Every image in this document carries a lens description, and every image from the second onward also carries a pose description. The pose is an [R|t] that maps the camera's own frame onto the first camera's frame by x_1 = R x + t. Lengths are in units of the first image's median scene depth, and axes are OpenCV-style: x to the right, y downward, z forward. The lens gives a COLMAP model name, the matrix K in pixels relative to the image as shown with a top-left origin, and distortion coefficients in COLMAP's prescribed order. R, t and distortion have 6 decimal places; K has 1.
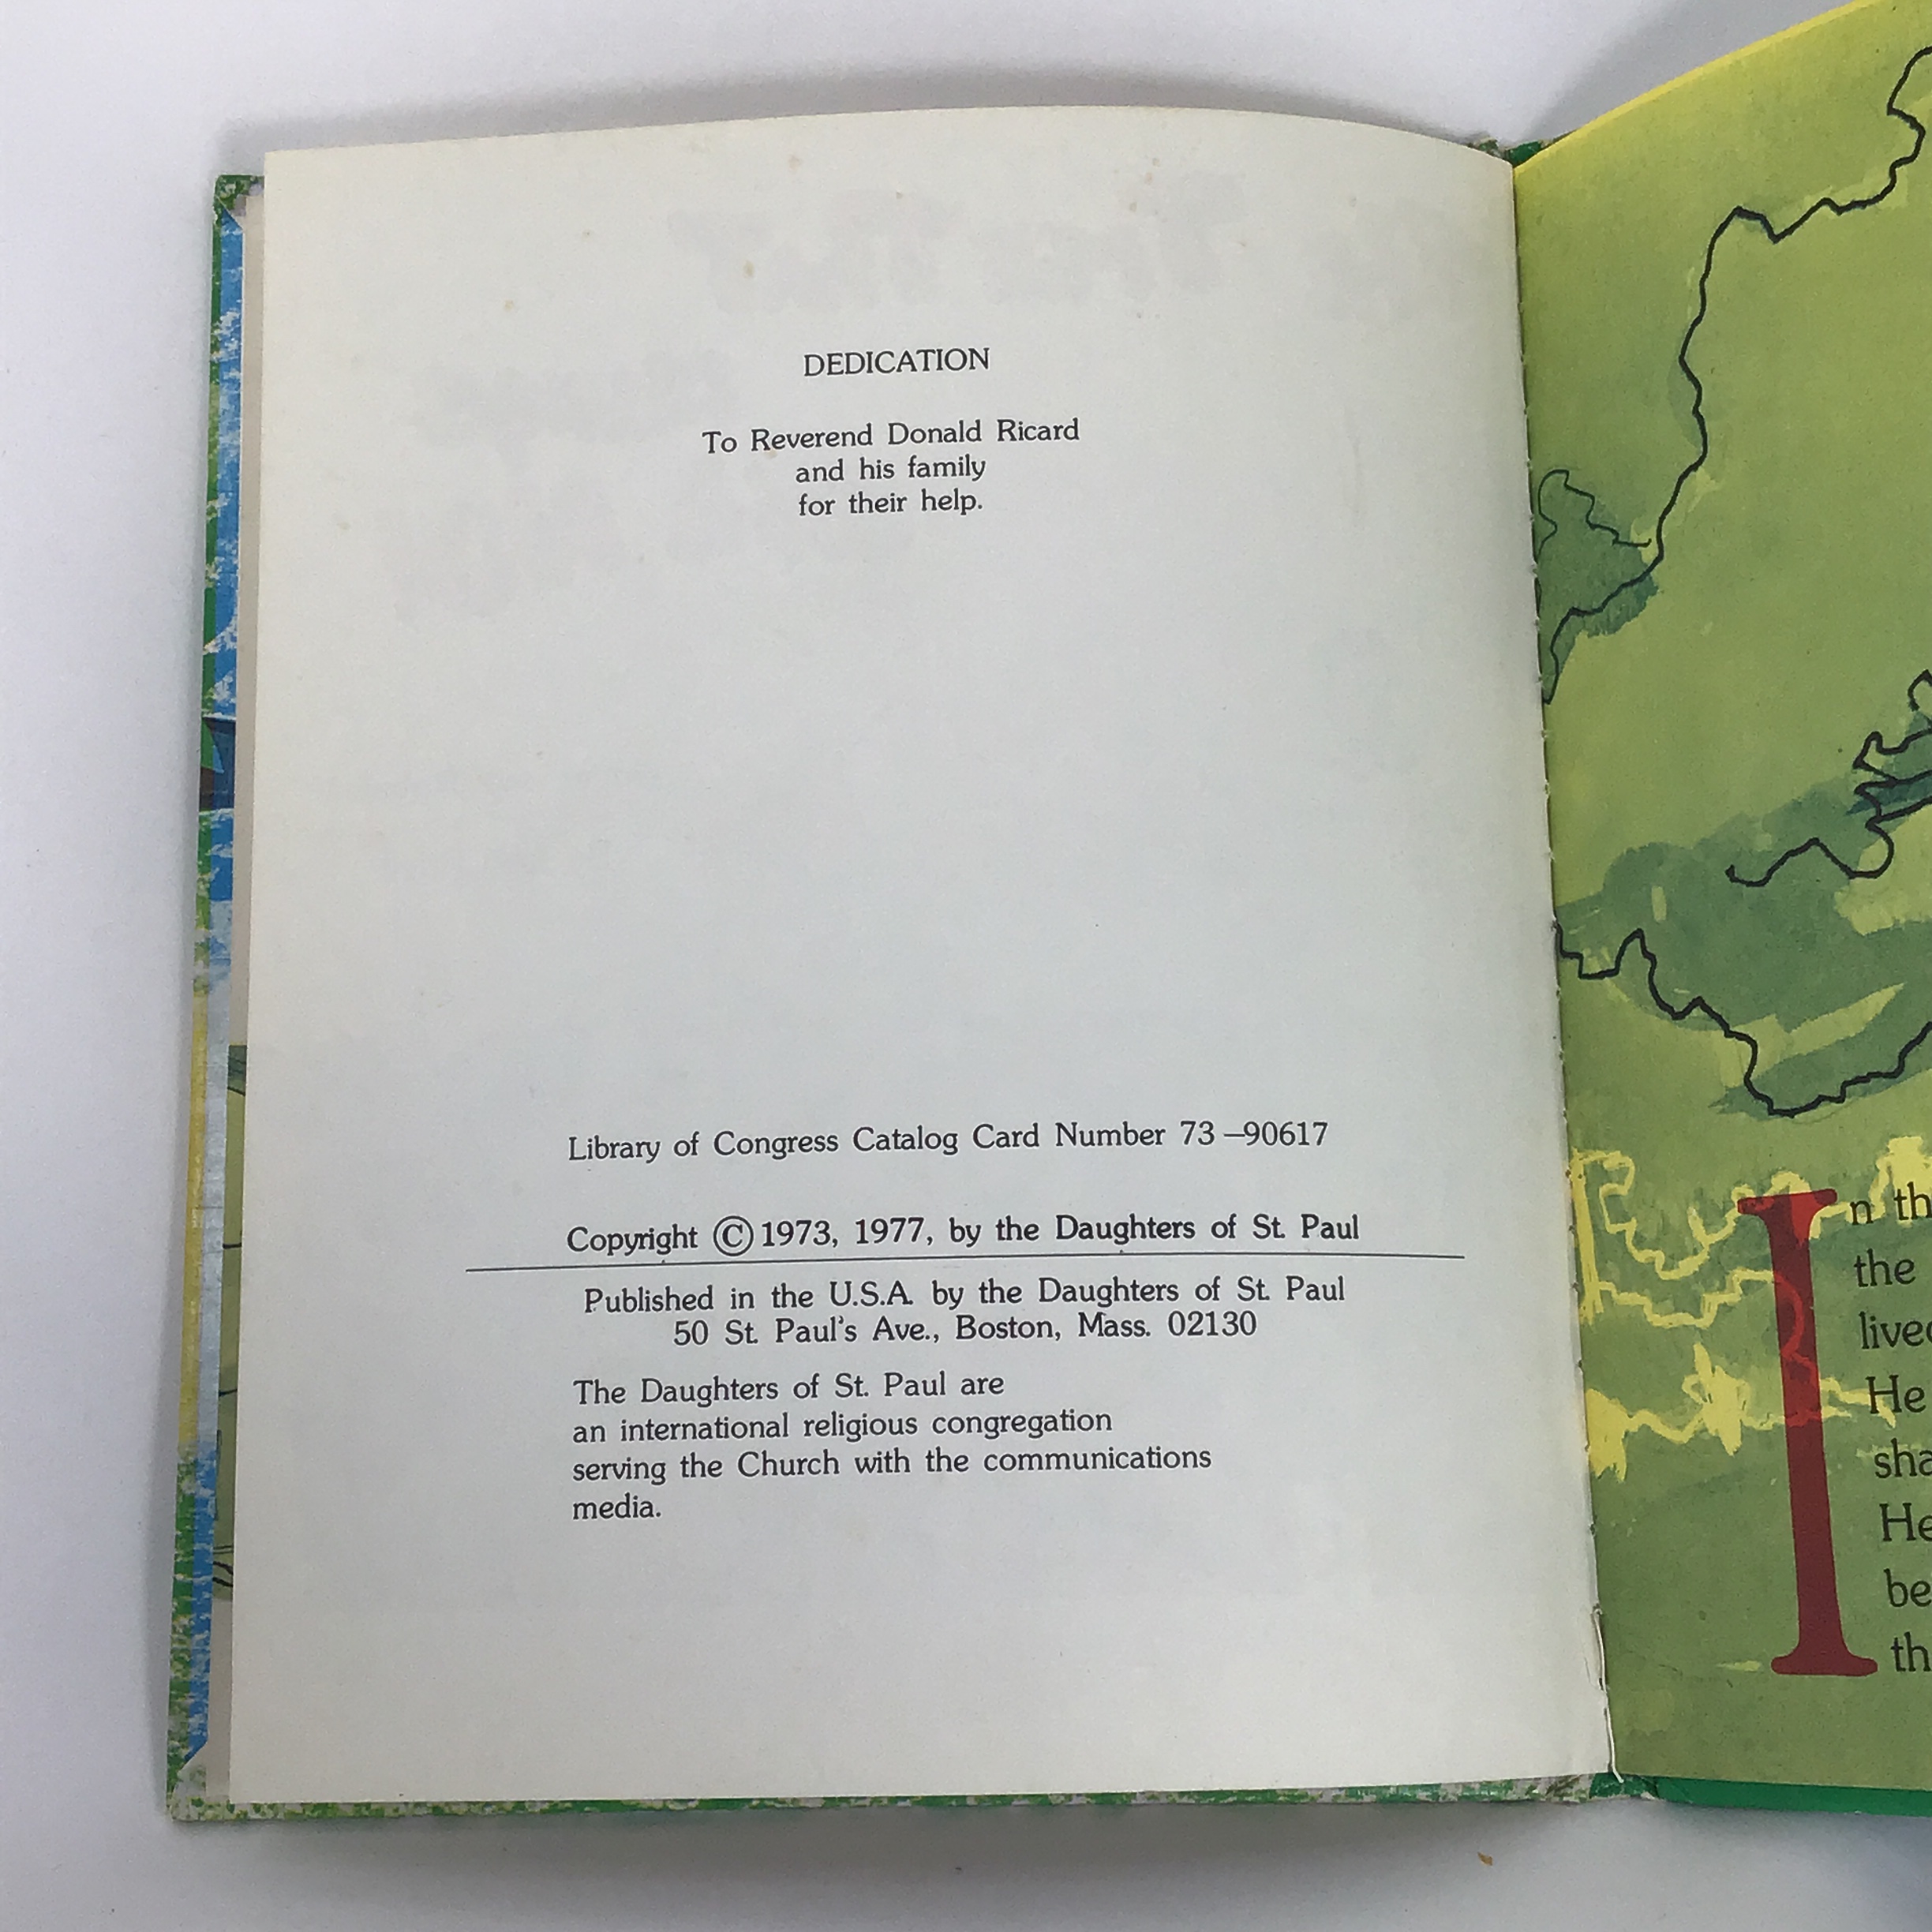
lens RADIAL K [[3031.1, 0, 966.0], [0, 3031.1, 966.0], [0, 0, 1]] dist [0.193832, -0.041473]
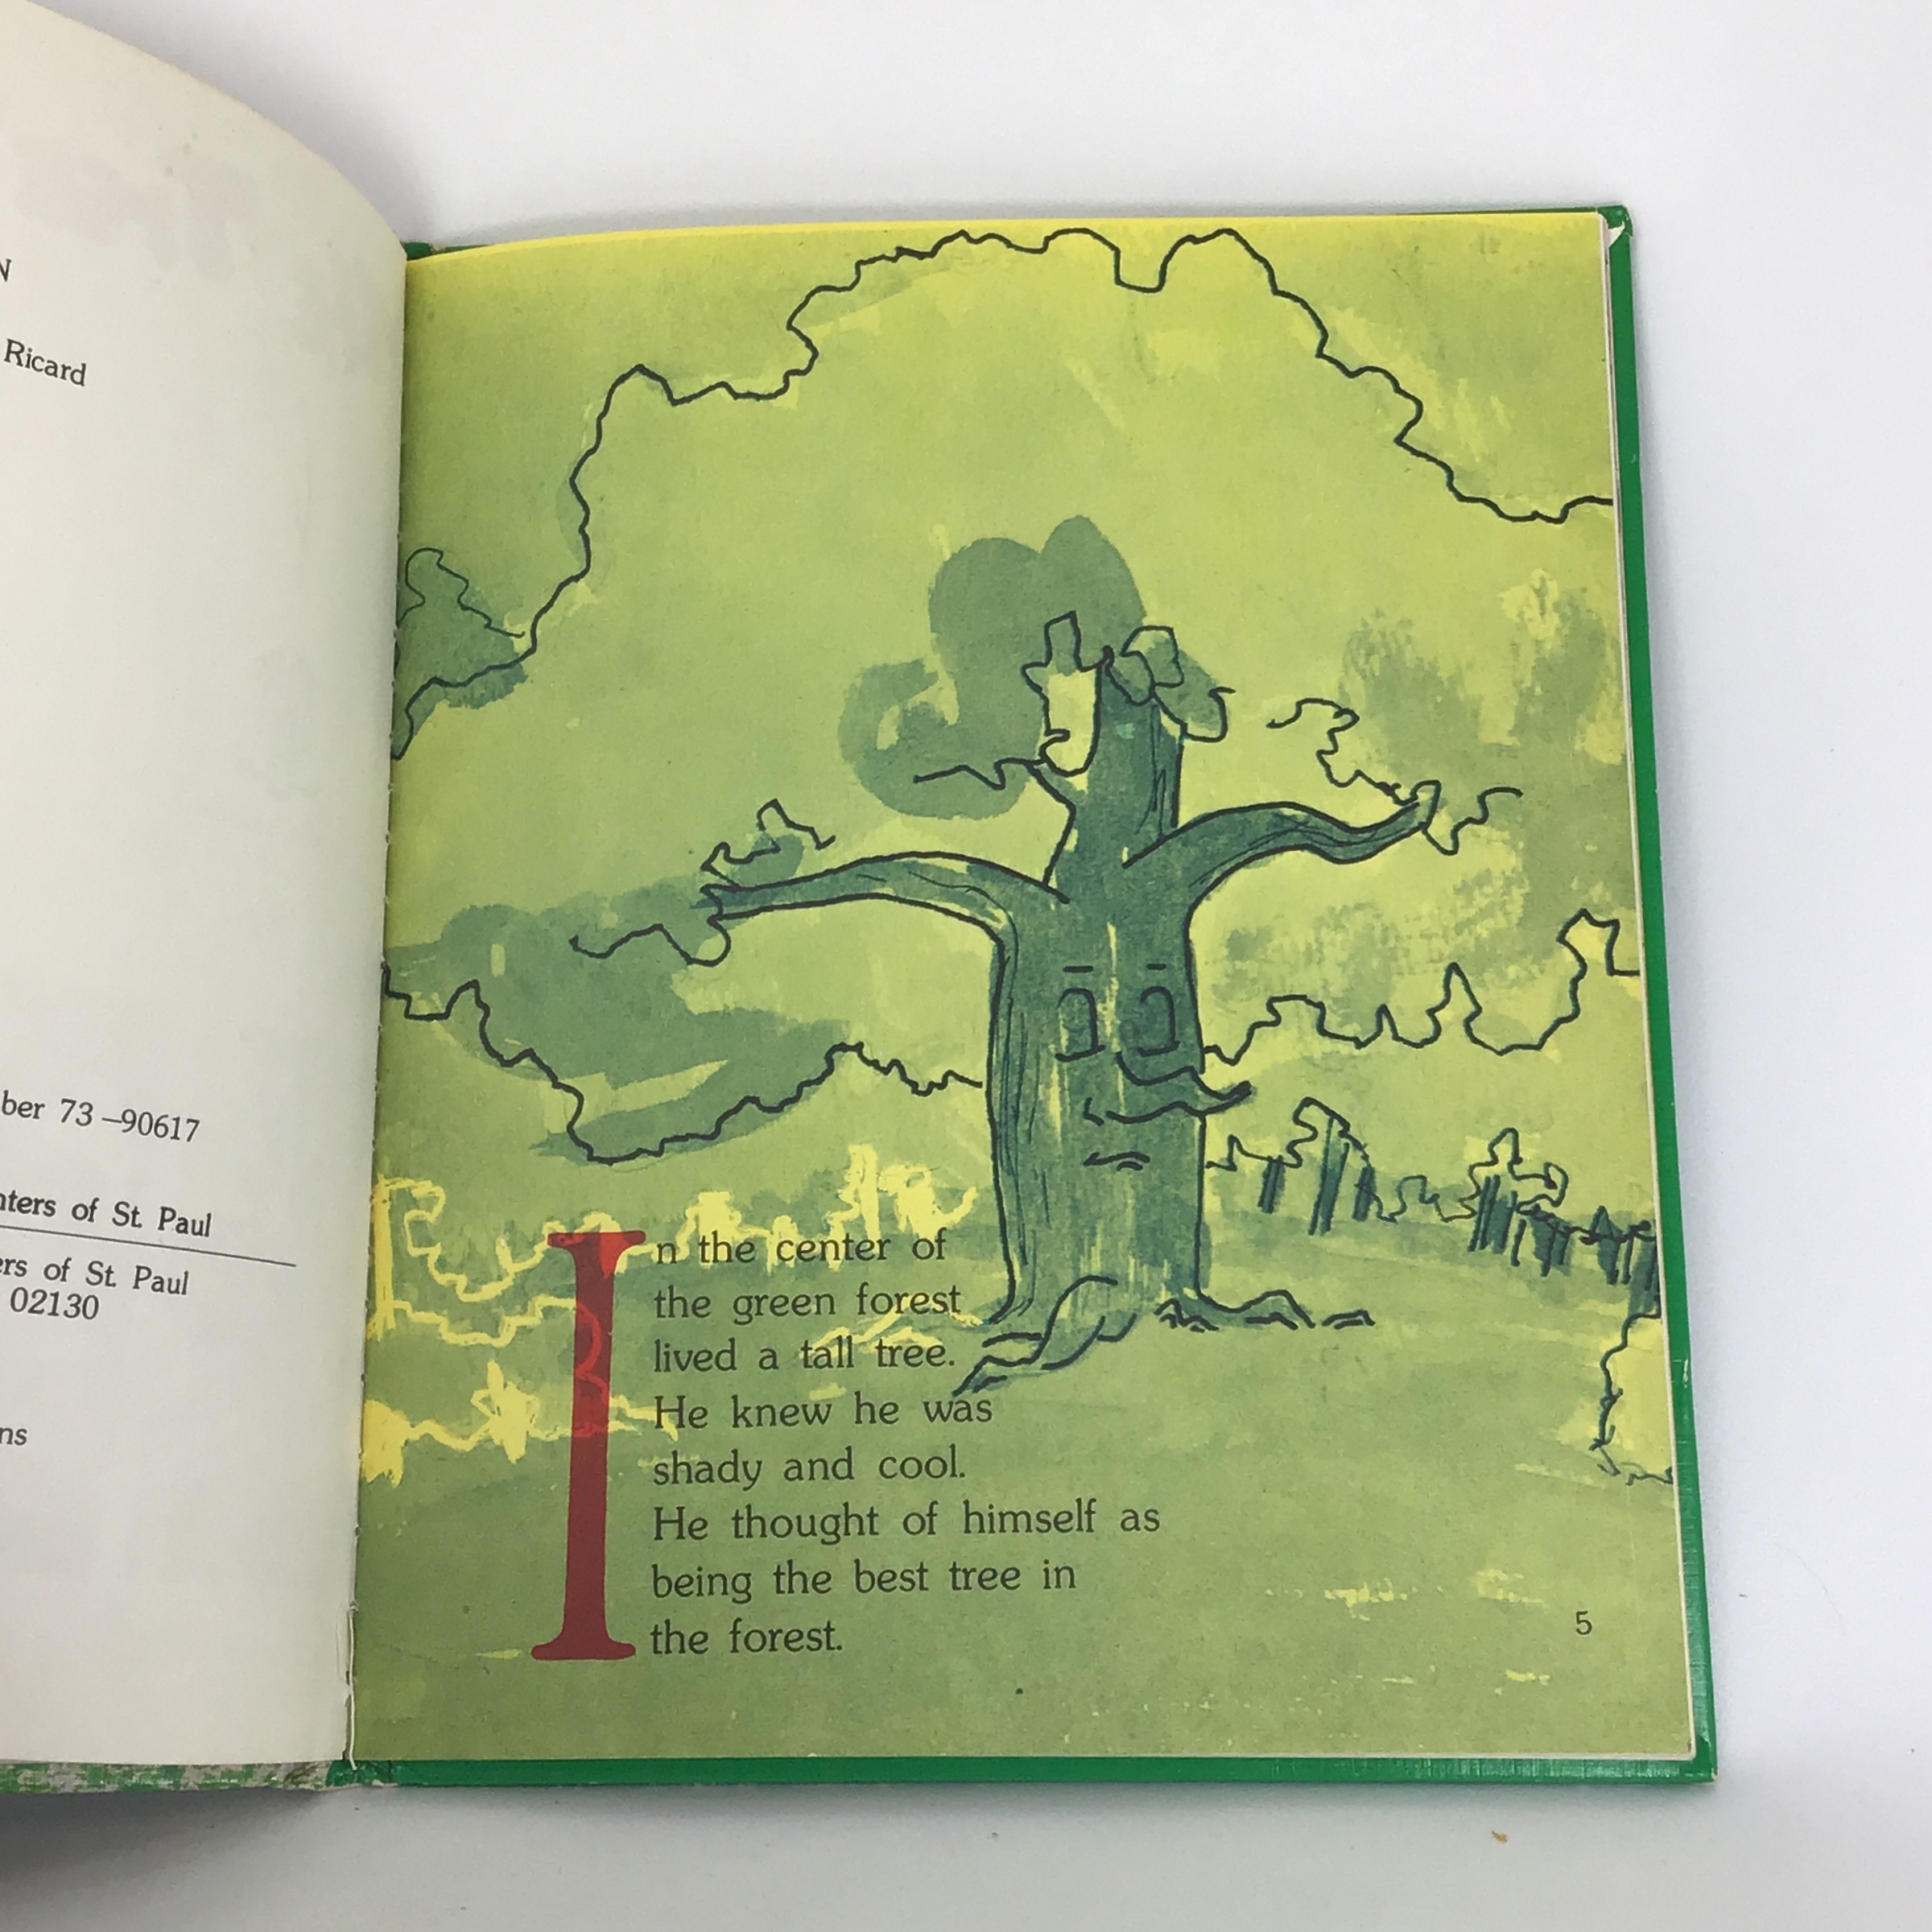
lens RADIAL K [[3031.1, 0, 966.0], [0, 3031.1, 966.0], [0, 0, 1]] dist [0.193832, -0.041473]
pose [[0.804578, 0.160970, 0.571614, -0.271116], [-0.137450, 0.986902, -0.084449, 0.052688], [-0.577721, -0.010622, 0.816165, 0.015818]]
